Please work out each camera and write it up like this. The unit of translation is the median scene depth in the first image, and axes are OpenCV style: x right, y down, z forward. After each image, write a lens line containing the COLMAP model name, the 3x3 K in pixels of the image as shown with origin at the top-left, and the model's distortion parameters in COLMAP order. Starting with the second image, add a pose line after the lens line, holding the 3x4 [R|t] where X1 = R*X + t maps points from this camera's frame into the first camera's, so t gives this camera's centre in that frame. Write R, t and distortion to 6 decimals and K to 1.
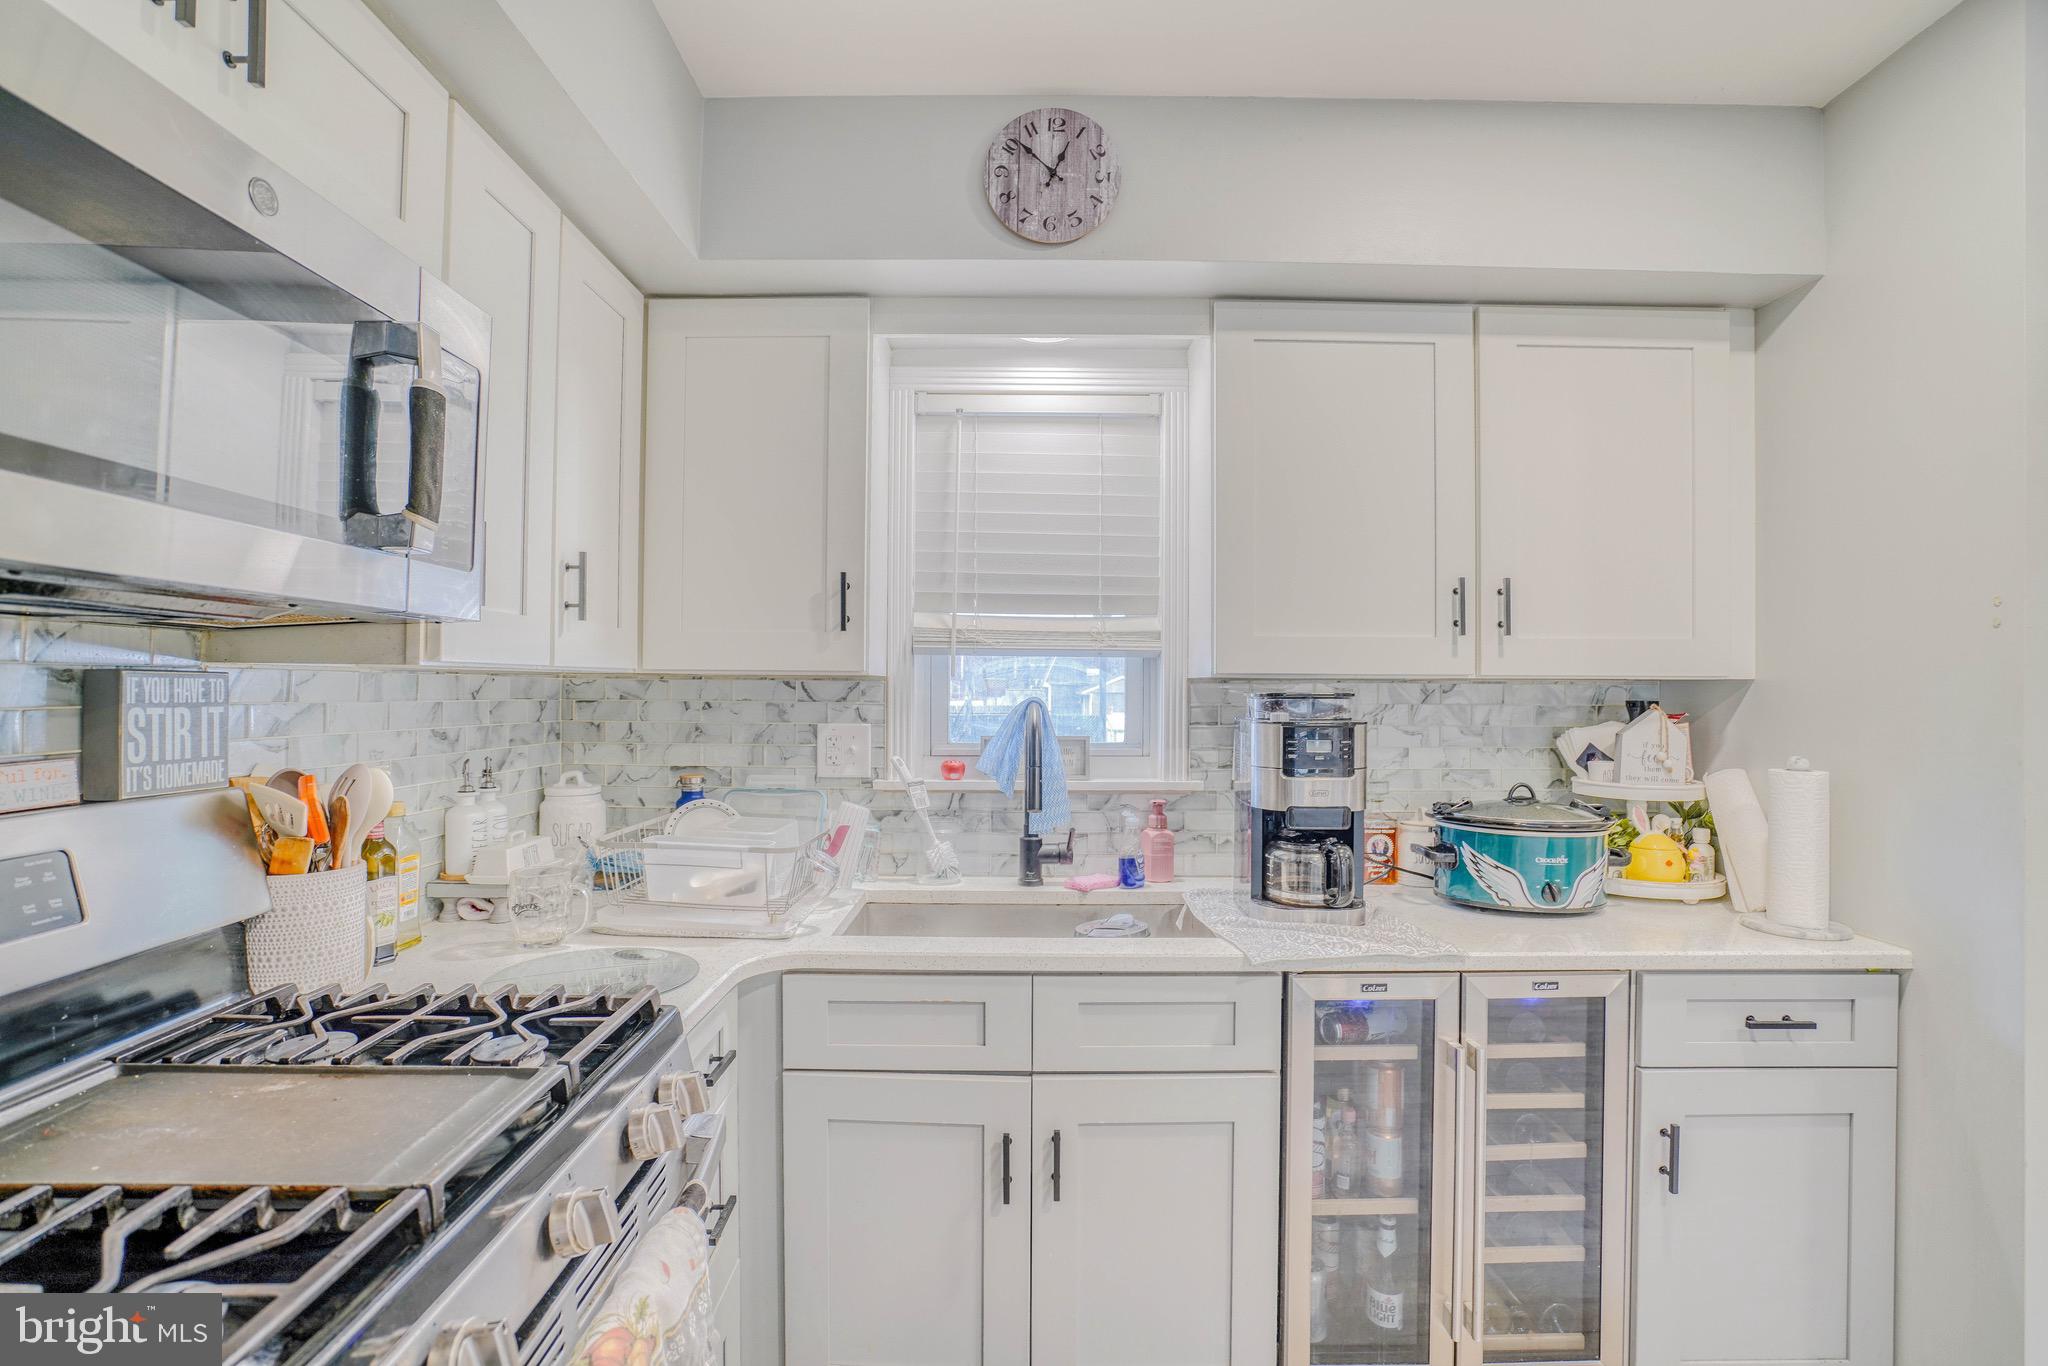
lens RADIAL K [[949.6, 0, 1024.0], [0, 949.6, 683.0], [0, 0, 1]] dist [-0.064415, 0.029118]
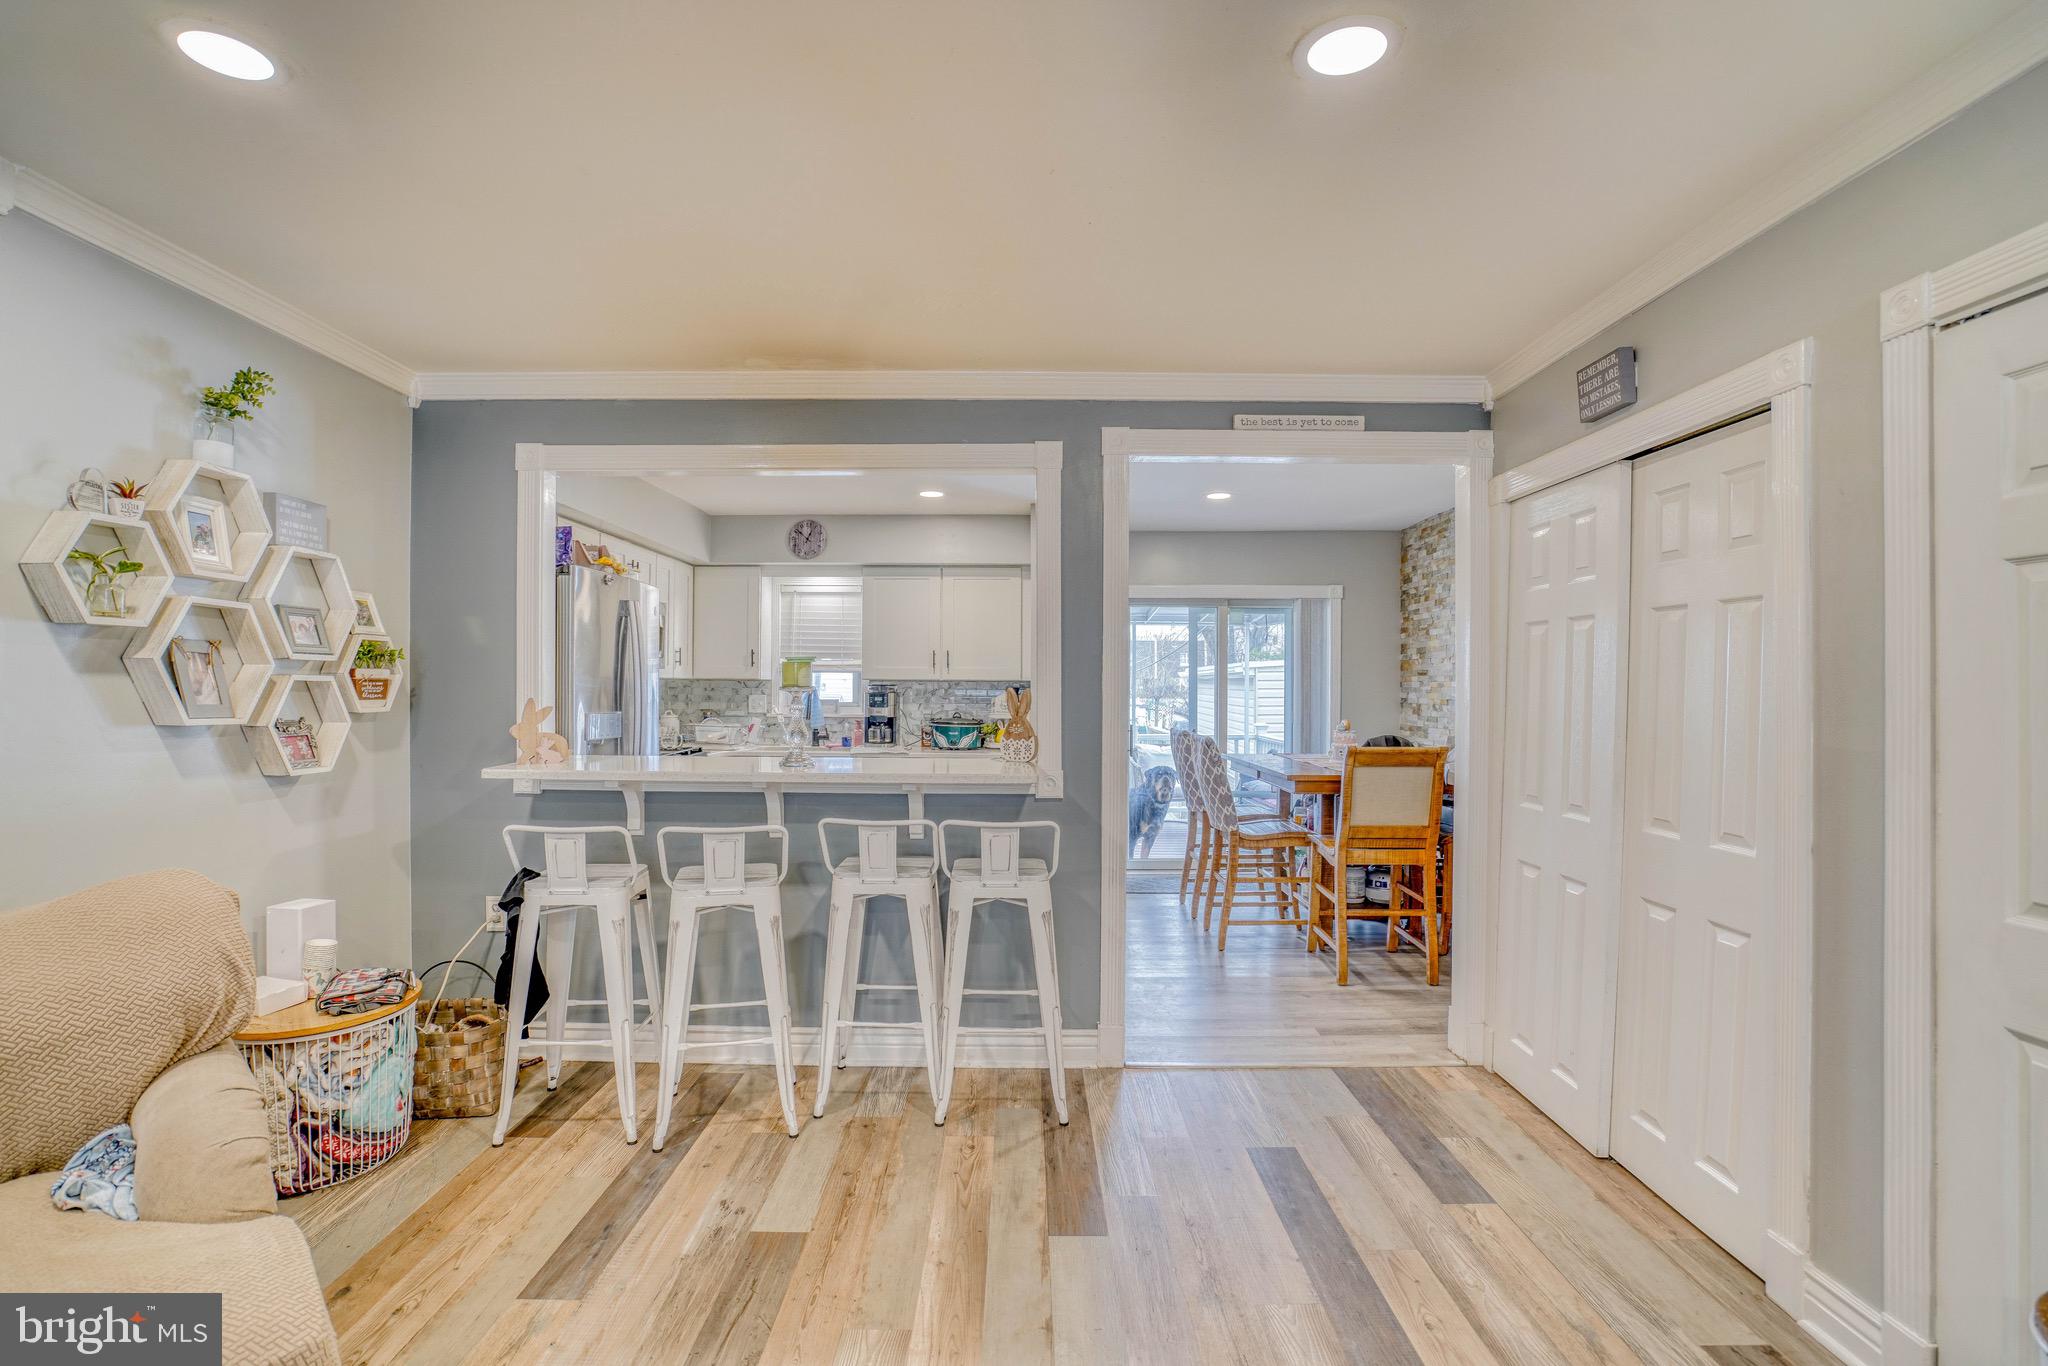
lens RADIAL K [[940.2, 0, 1011.4], [0, 940.2, 679.8], [0, 0, 1]] dist [-0.062751, 0.026873]
pose [[0.999945, -0.002613, -0.010149, 0.710546], [0.002572, 0.999989, -0.003997, 0.008242], [0.010160, 0.003971, 0.999941, -2.160507]]
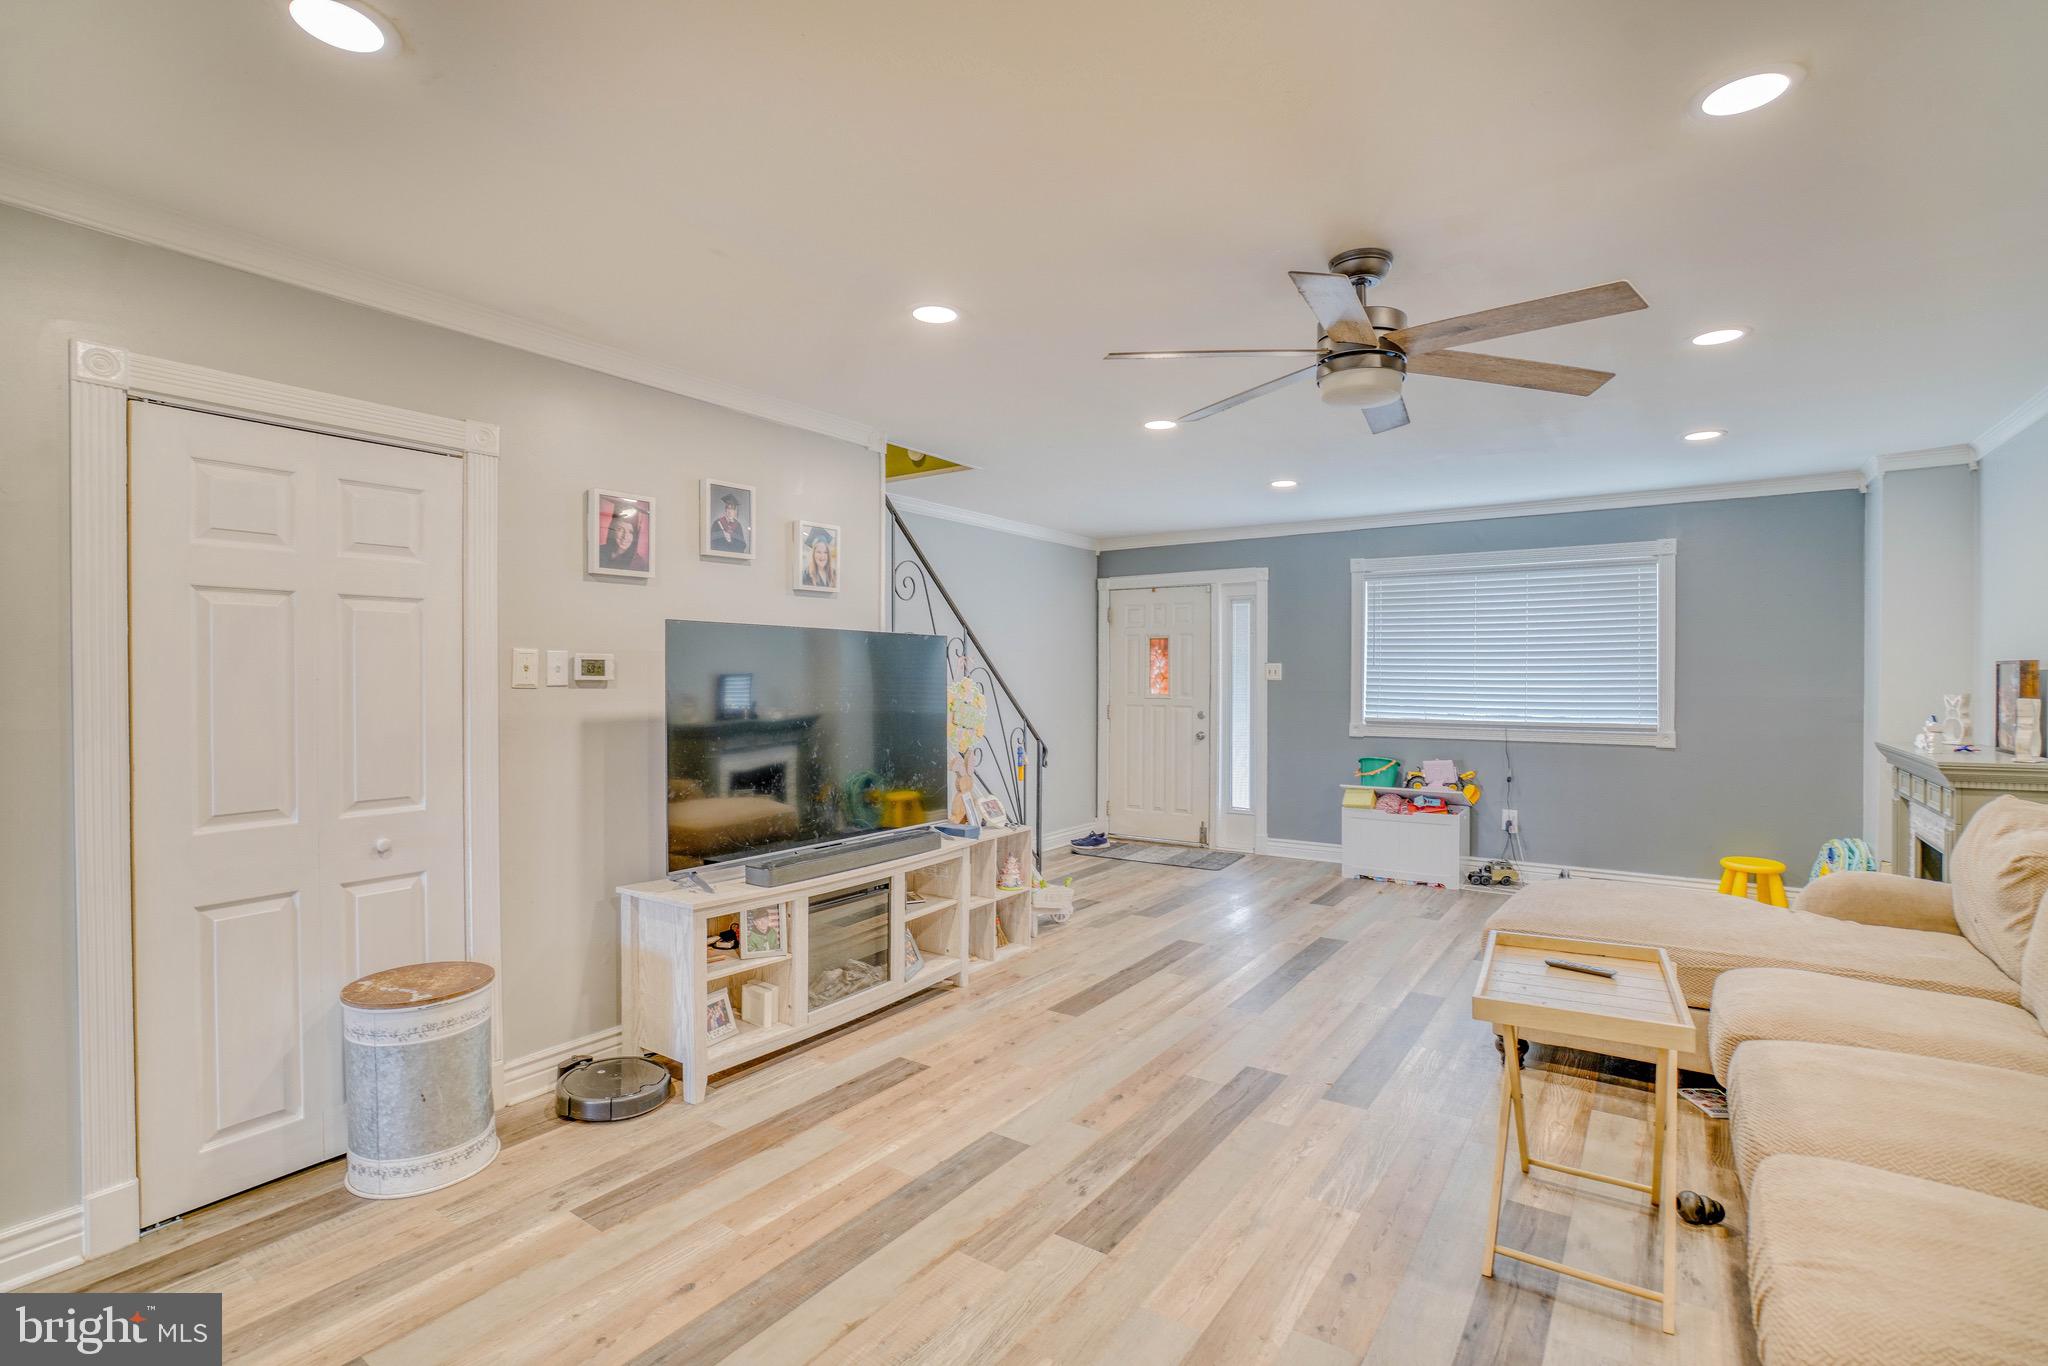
lens RADIAL K [[949.6, 0, 1024.0], [0, 949.6, 683.0], [0, 0, 1]] dist [-0.064415, 0.029118]
pose [[-0.819855, -0.012289, 0.572439, 0.078656], [-0.007984, 0.999918, 0.010030, 0.006738], [-0.572515, 0.003653, -0.819886, -1.086134]]
